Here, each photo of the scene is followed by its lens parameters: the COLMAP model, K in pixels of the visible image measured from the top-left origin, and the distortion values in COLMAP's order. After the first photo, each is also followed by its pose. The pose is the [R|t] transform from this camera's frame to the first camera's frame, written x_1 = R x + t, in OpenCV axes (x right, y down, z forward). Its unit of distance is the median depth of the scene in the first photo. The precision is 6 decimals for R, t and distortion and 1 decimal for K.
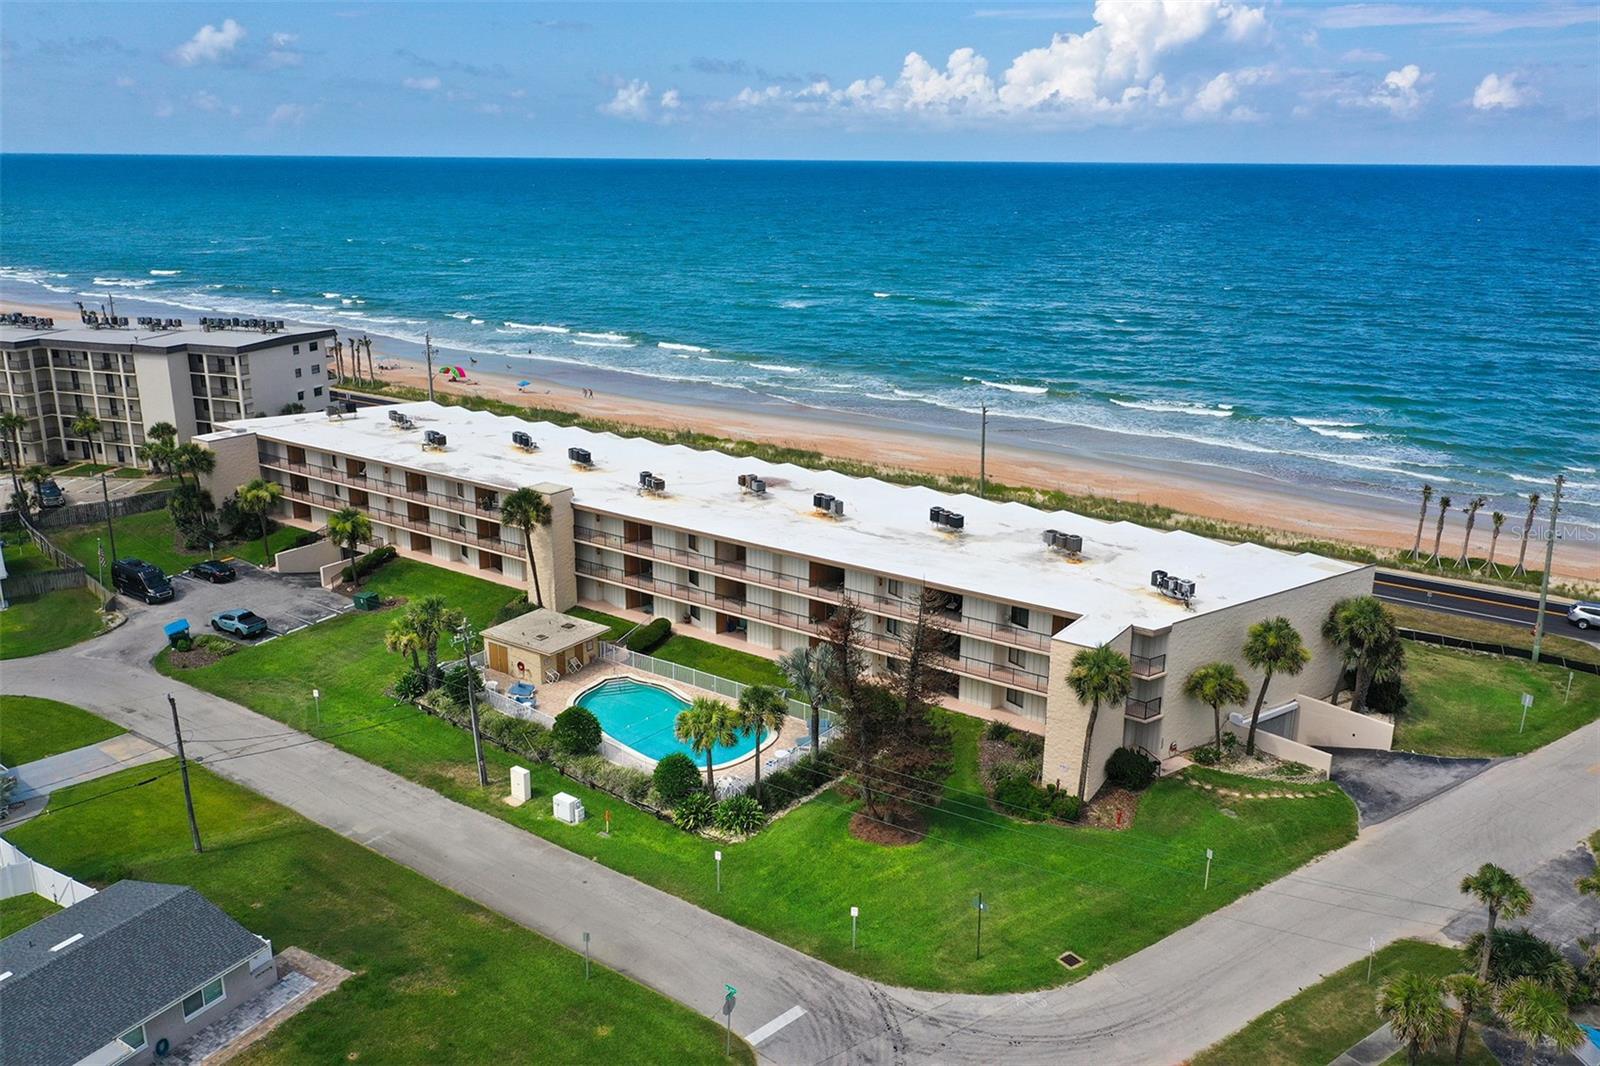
lens RADIAL K [[1299.6, 0, 787.5], [0, 1299.6, 531.9], [0, 0, 1]] dist [-0.001380, 0.017997]
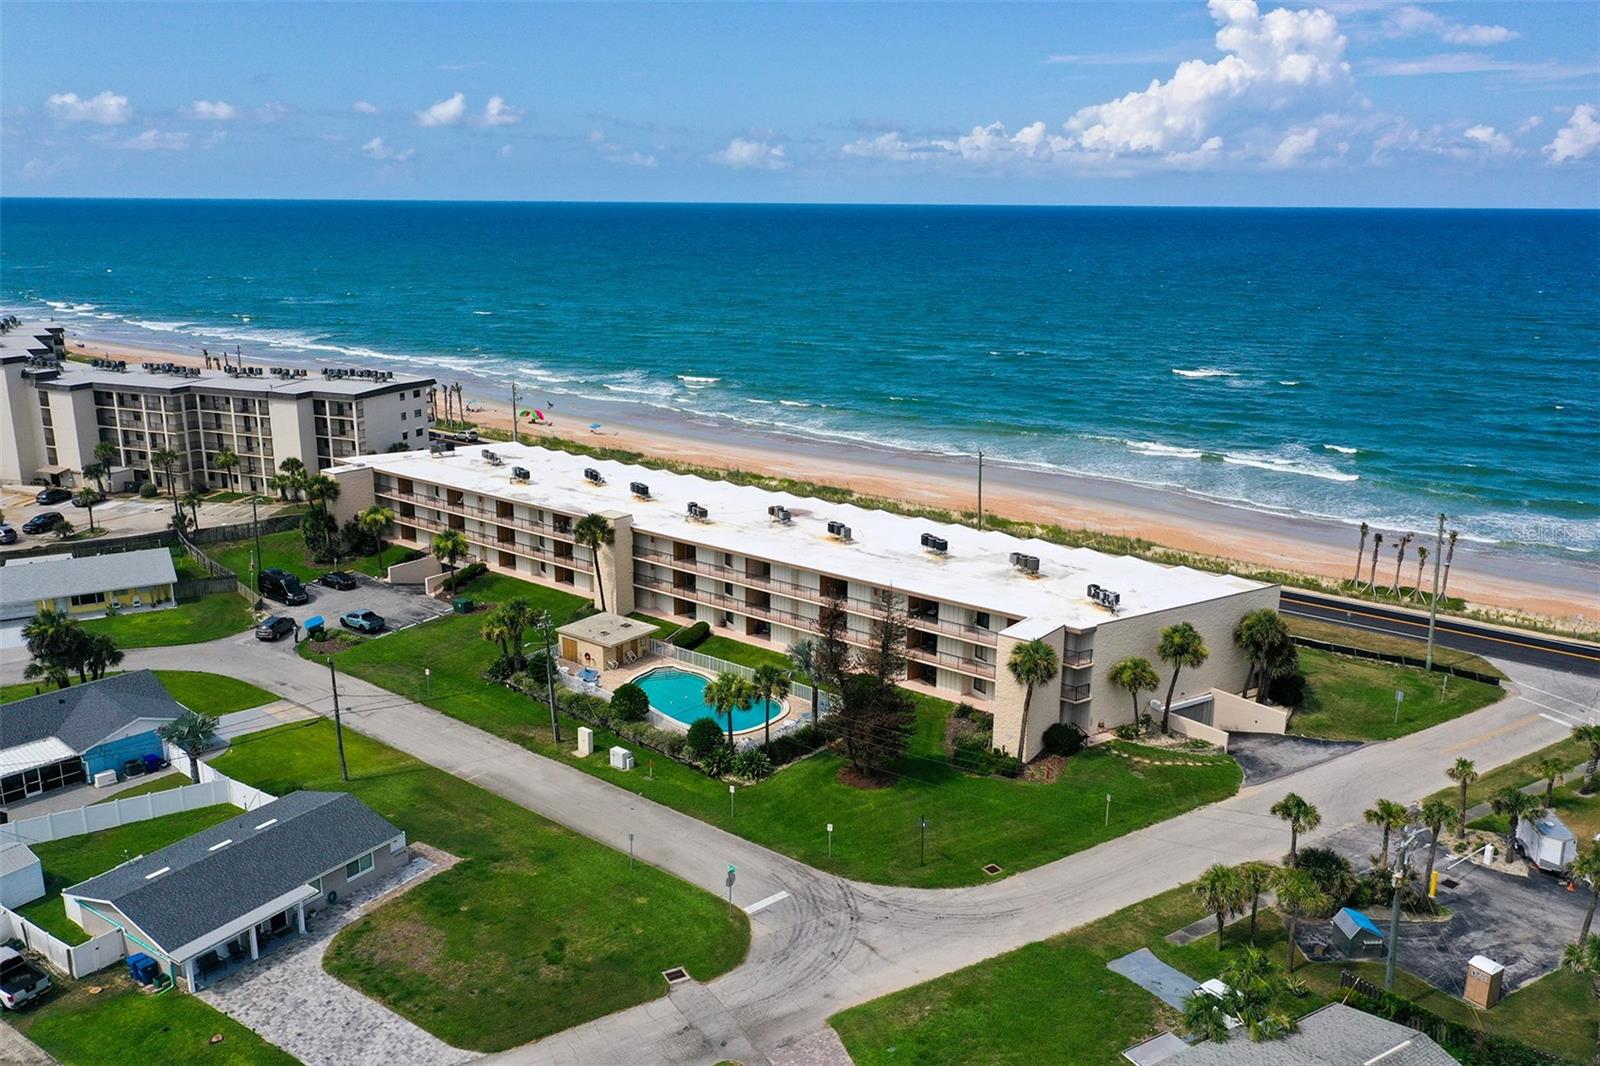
lens RADIAL K [[1299.6, 0, 789.8], [0, 1299.6, 545.8], [0, 0, 1]] dist [-0.001380, 0.017997]
pose [[0.998585, 0.014330, -0.051219, 0.053361], [-0.015374, 0.999681, -0.020048, 0.020597], [0.050915, 0.020807, 0.998486, -0.248627]]
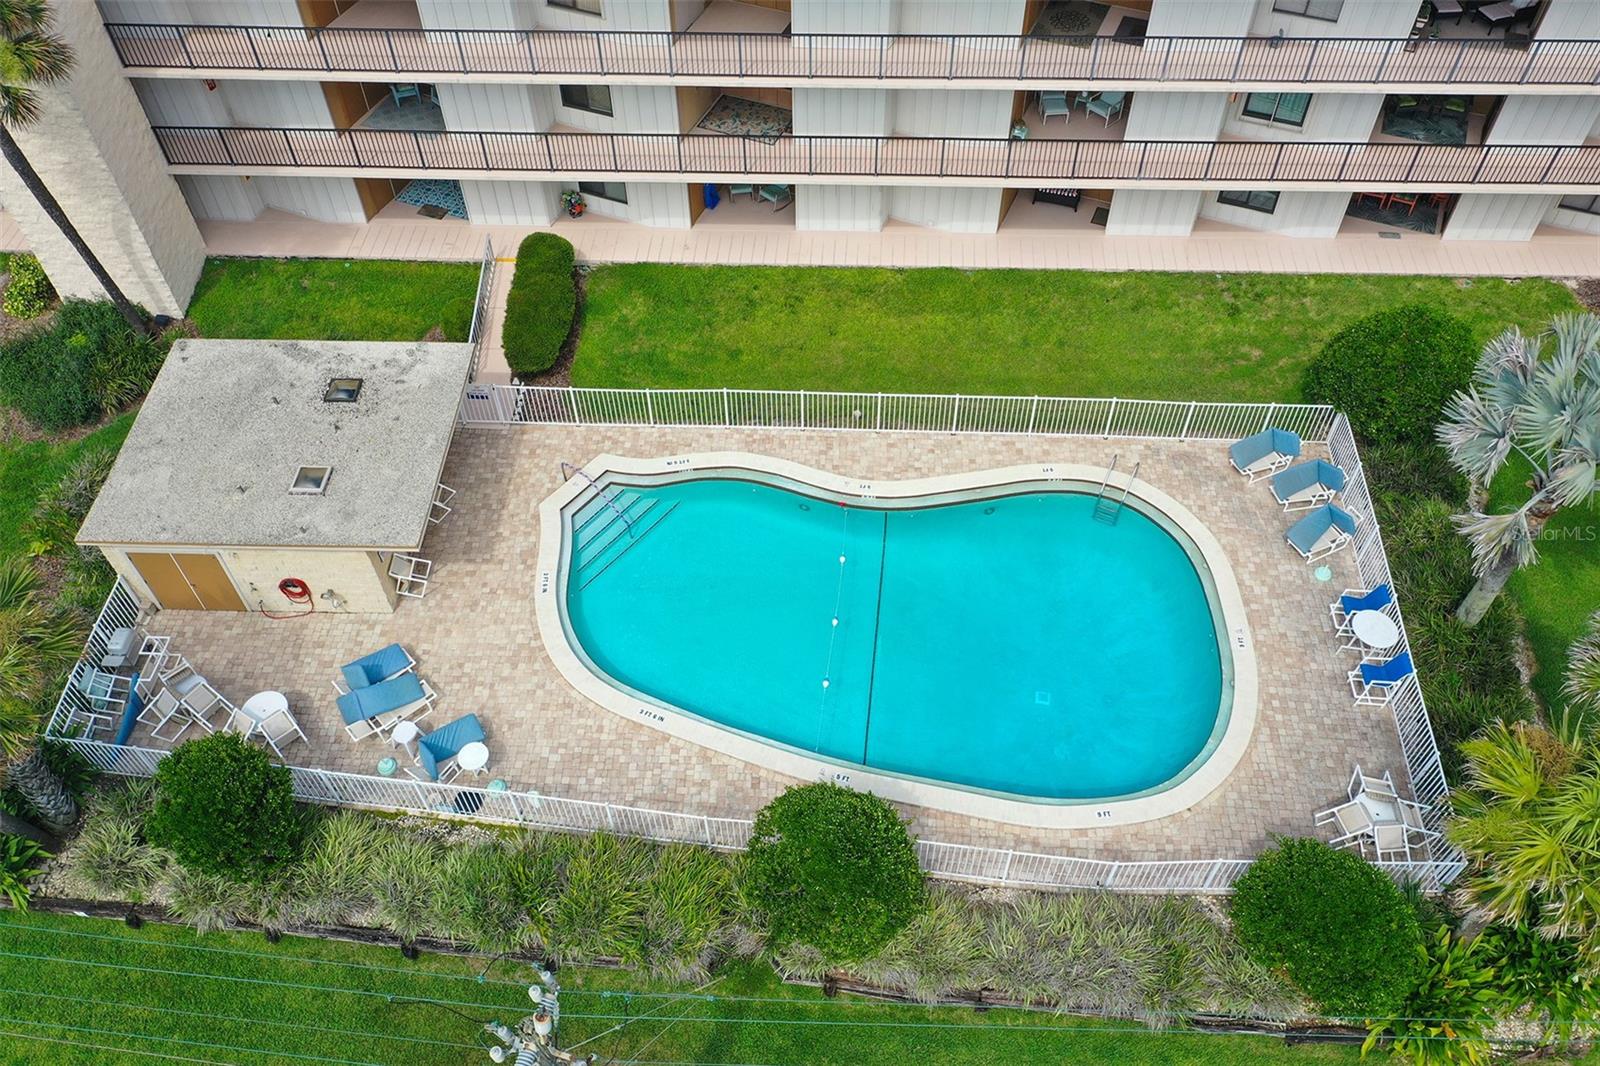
lens RADIAL K [[1299.6, 0, 777.1], [0, 1299.6, 547.6], [0, 0, 1]] dist [-0.001380, 0.017997]
pose [[0.841682, -0.432257, 0.323612, -0.215245], [0.169968, 0.780934, 0.601044, -0.076720], [-0.512525, -0.450884, 0.730768, 0.757280]]
